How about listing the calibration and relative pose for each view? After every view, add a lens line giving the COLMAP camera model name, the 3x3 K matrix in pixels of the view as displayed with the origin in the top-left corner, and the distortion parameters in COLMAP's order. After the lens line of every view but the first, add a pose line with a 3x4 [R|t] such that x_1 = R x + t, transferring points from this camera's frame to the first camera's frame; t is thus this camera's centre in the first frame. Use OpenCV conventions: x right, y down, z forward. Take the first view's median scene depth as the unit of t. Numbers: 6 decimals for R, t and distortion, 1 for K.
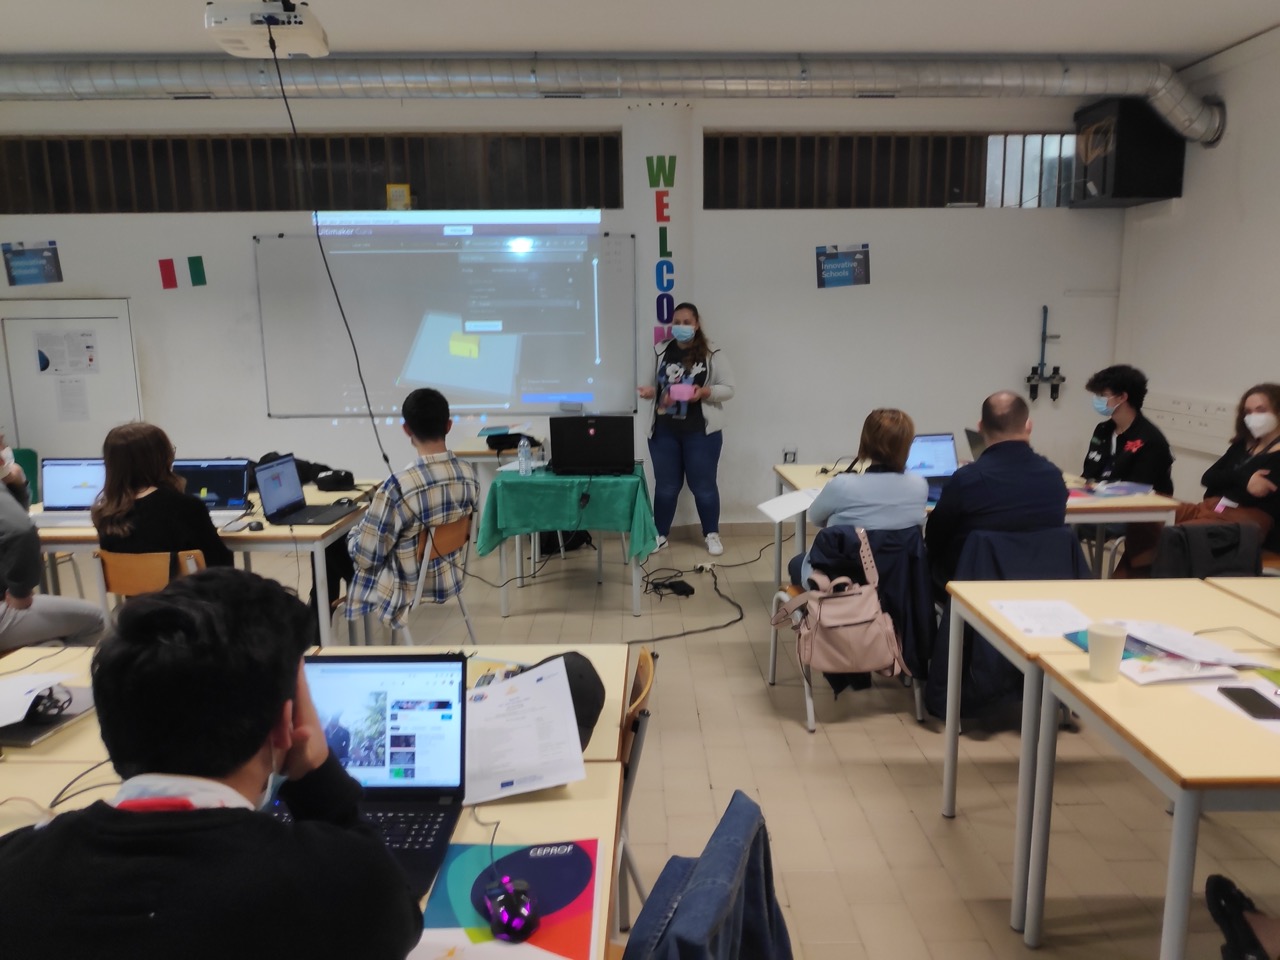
lens RADIAL K [[926.6, 0, 632.7], [0, 926.6, 476.2], [0, 0, 1]] dist [0.013970, -0.023341]
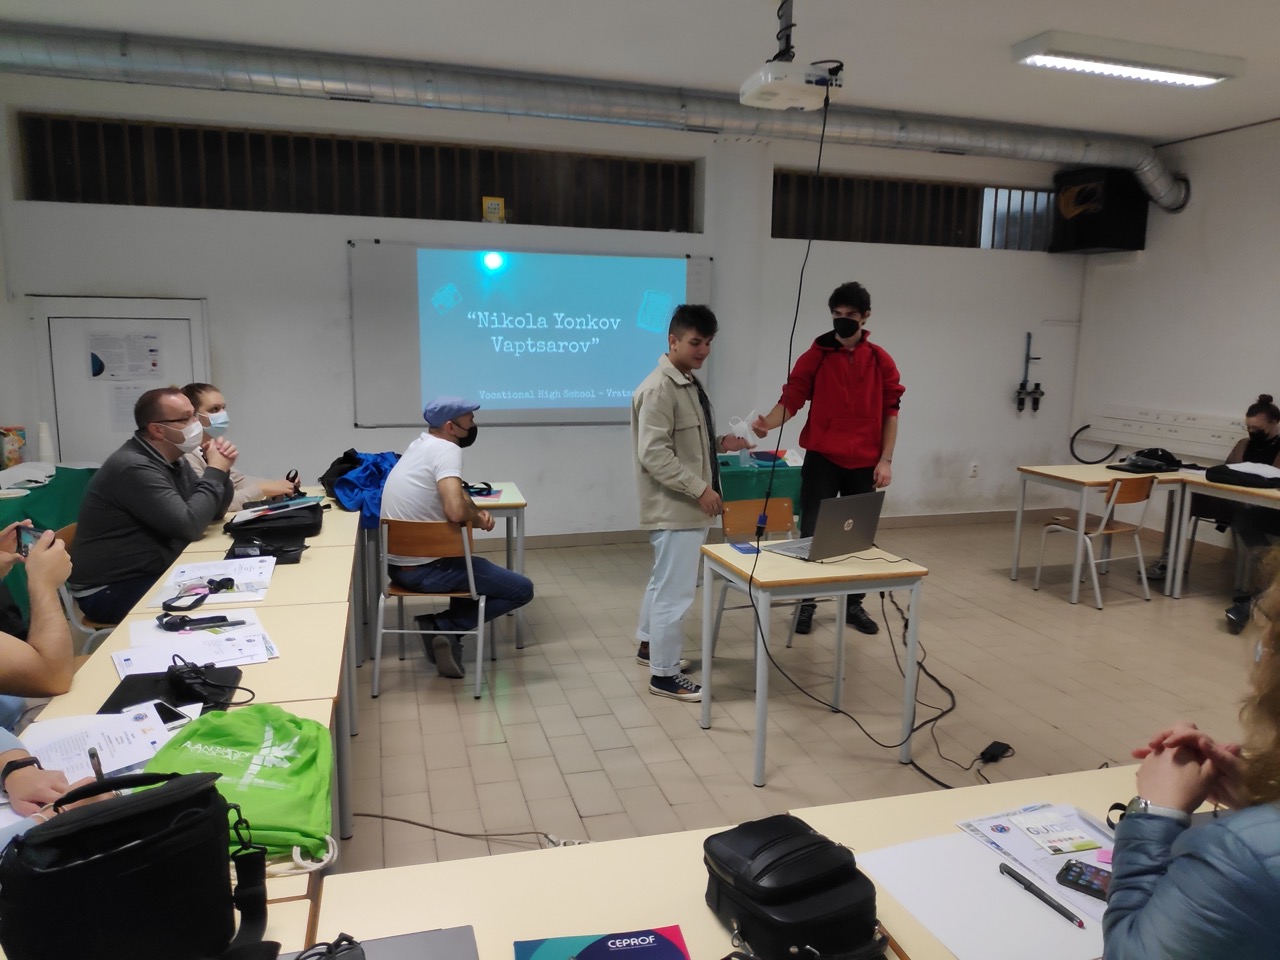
lens RADIAL K [[926.6, 0, 642.4], [0, 926.6, 468.2], [0, 0, 1]] dist [0.013970, -0.023341]
pose [[0.961315, -0.014428, 0.275074, -0.376401], [0.019019, 0.999721, -0.014033, -0.001011], [-0.274794, 0.018722, 0.961321, -0.012758]]
